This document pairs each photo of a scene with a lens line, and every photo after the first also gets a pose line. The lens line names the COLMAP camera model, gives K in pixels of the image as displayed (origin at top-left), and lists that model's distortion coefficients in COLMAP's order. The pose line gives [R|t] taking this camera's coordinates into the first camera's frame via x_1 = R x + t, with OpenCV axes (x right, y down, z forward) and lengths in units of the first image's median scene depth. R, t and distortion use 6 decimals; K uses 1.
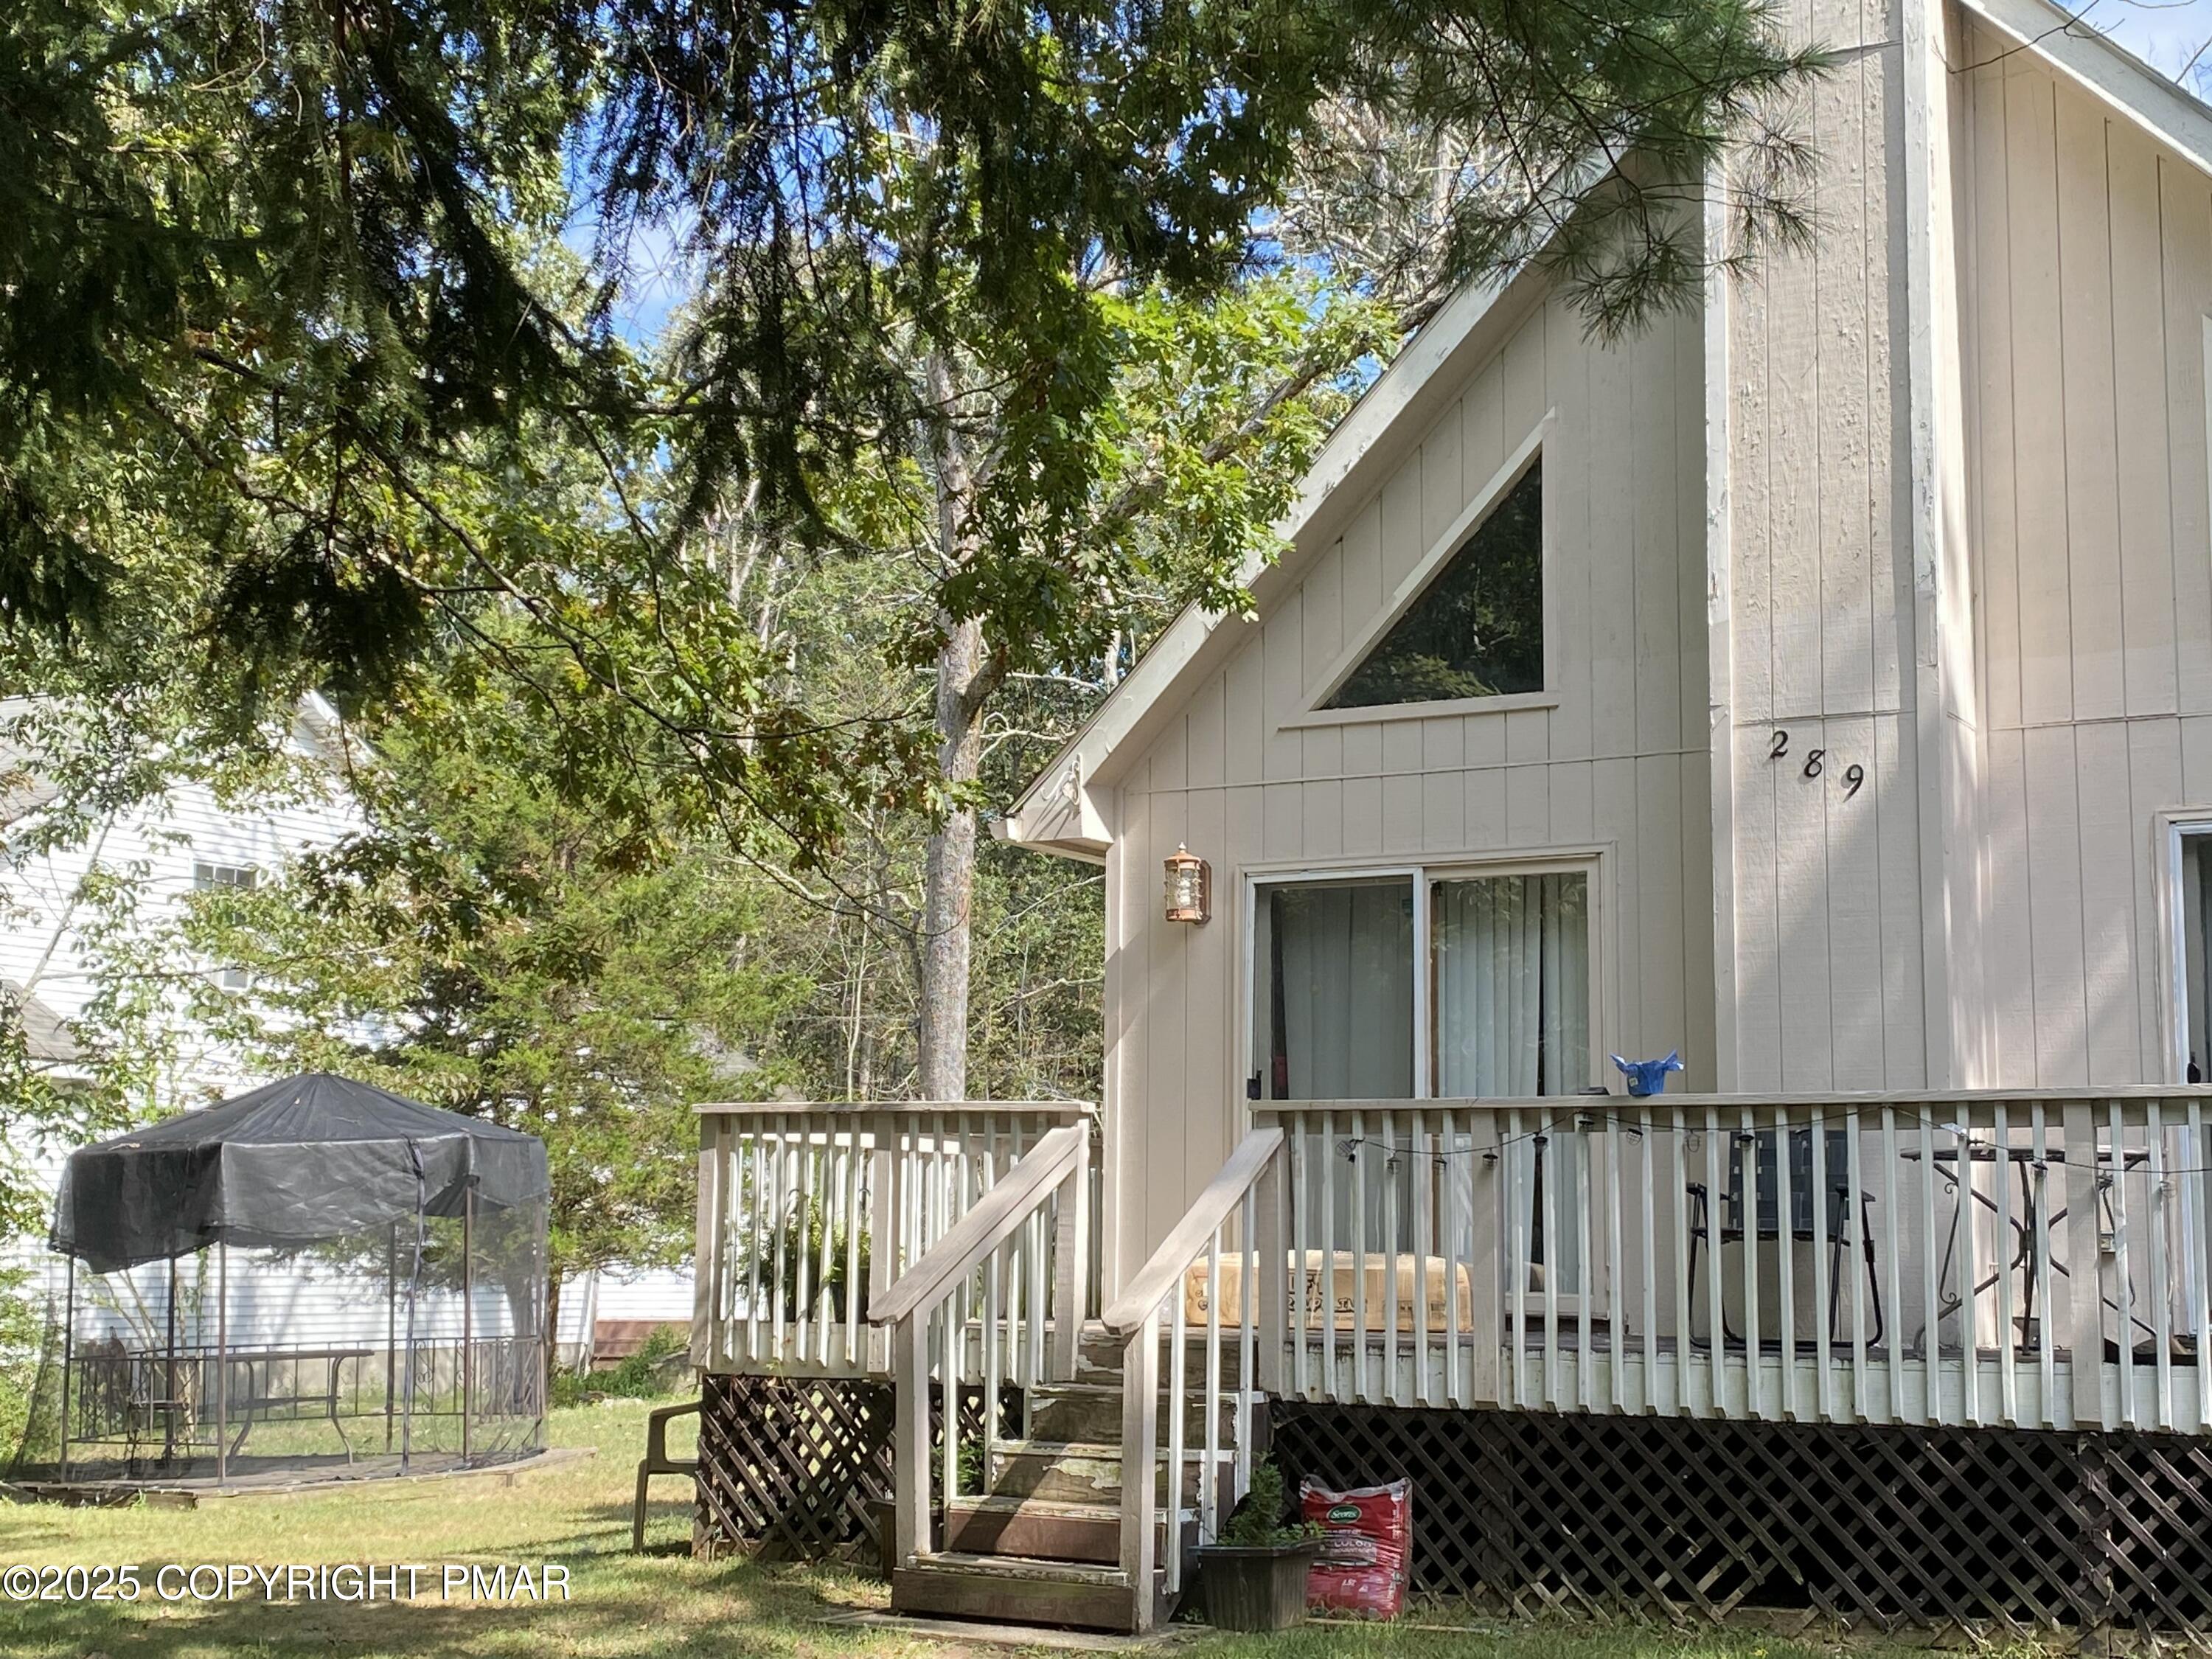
lens RADIAL K [[3120.7, 0, 1106.0], [0, 3120.7, 829.5], [0, 0, 1]] dist [0.007378, -0.177705]
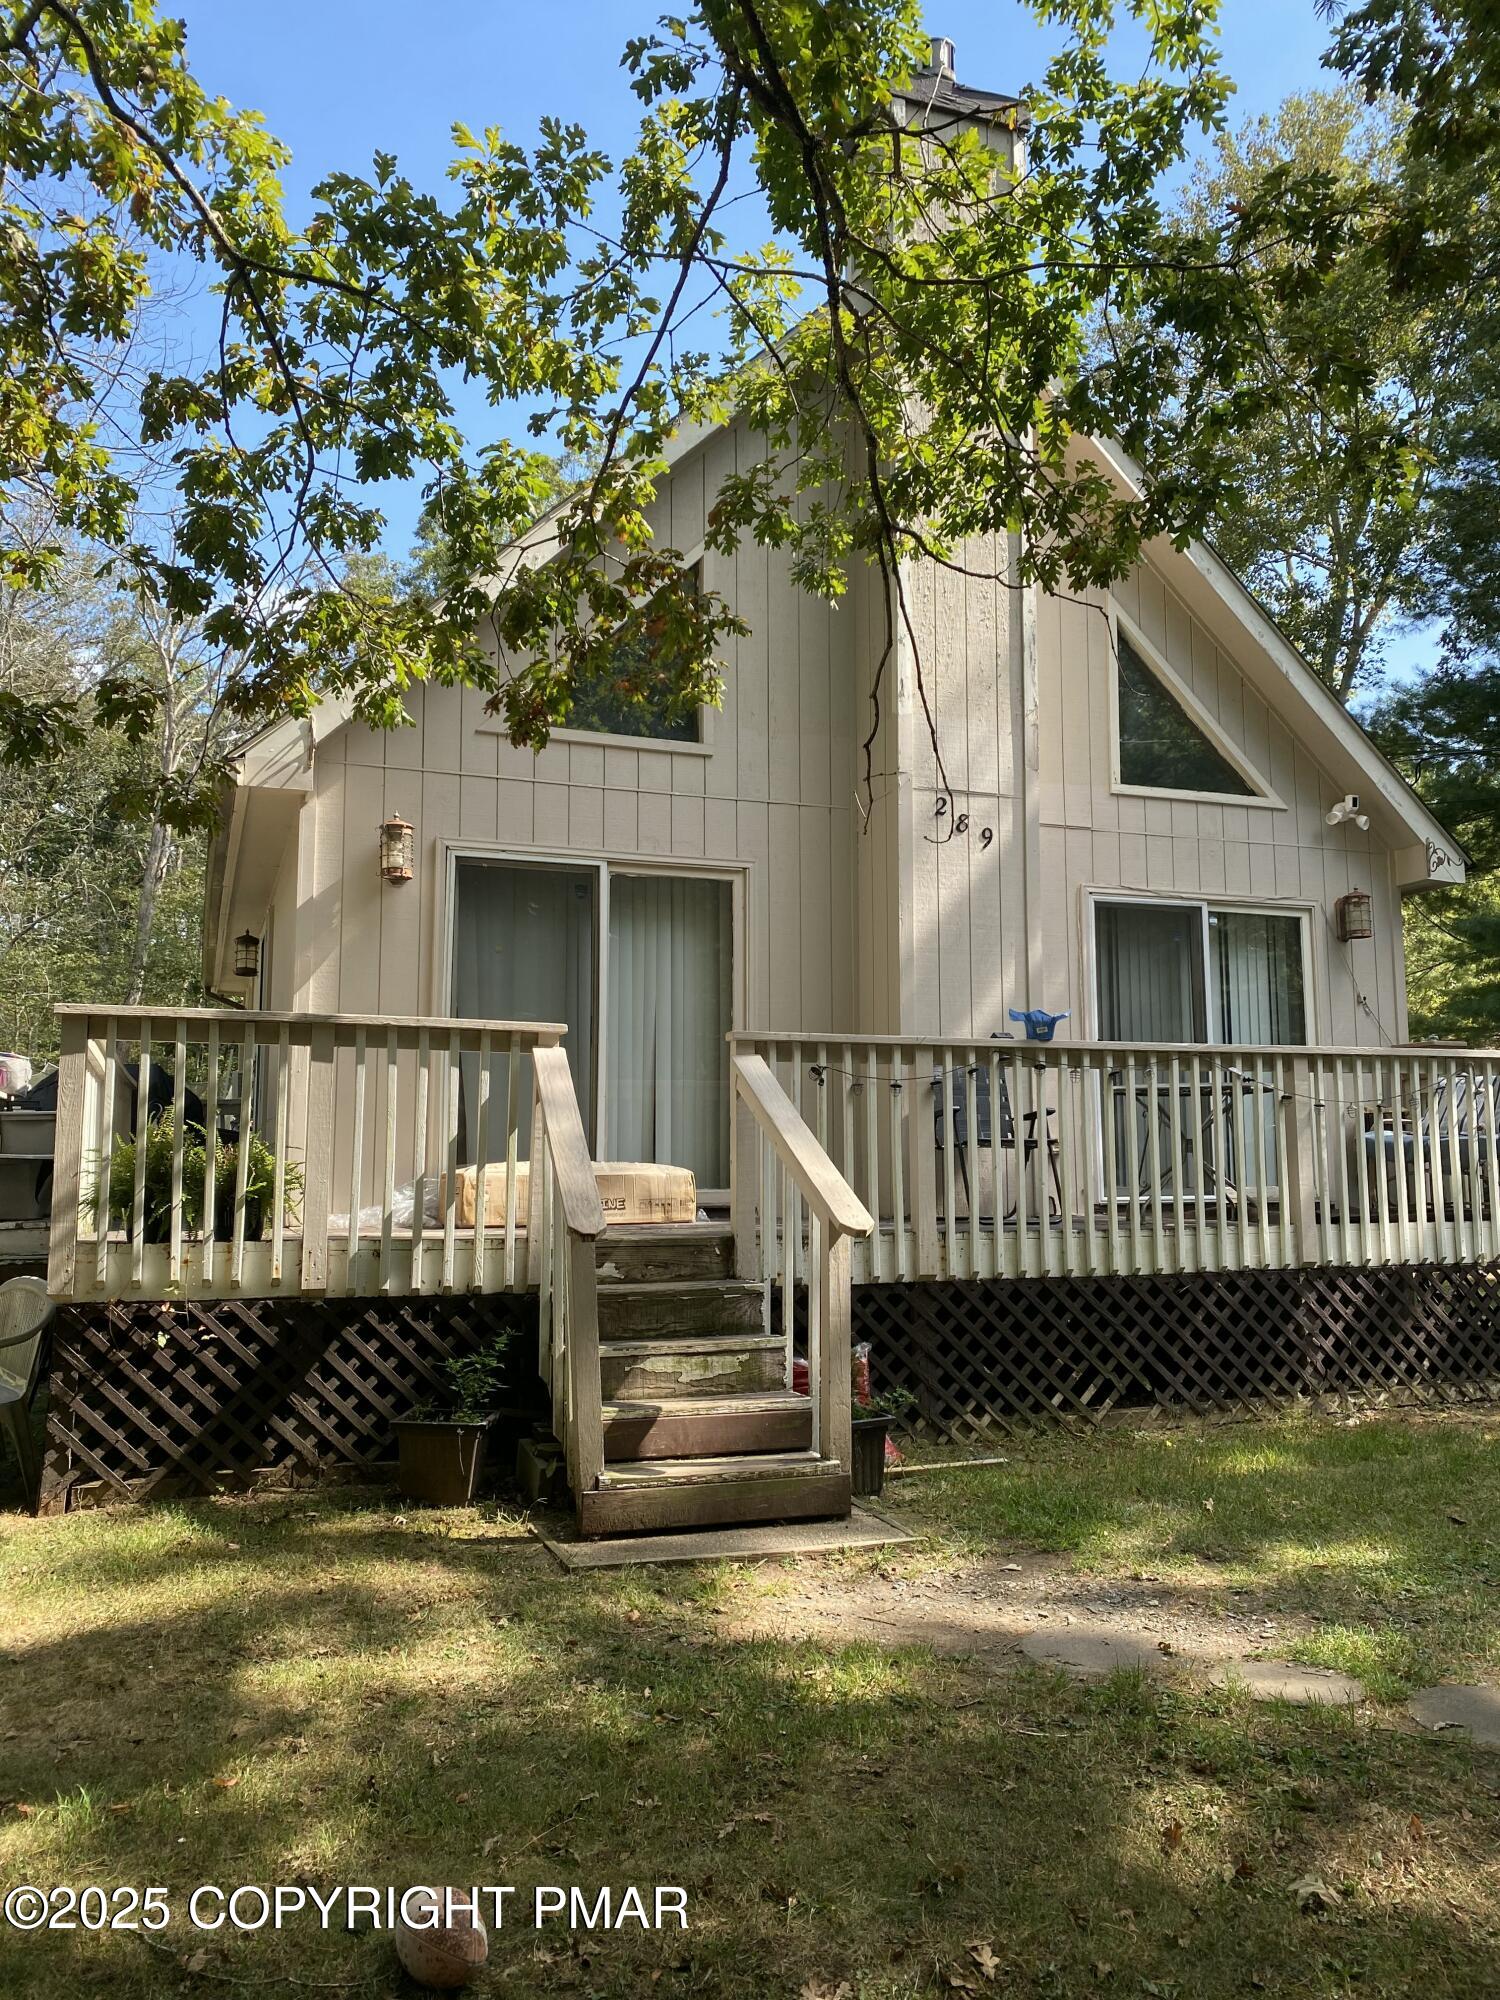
lens RADIAL K [[1483.4, 0, 750.0], [0, 1483.4, 1000.0], [0, 0, 1]] dist [-0.005303, -0.001934]
pose [[0.625030, 0.074998, 0.776989, -0.407807], [-0.092658, 0.995465, -0.021549, 0.094177], [-0.775082, -0.058526, 0.629145, 0.700481]]
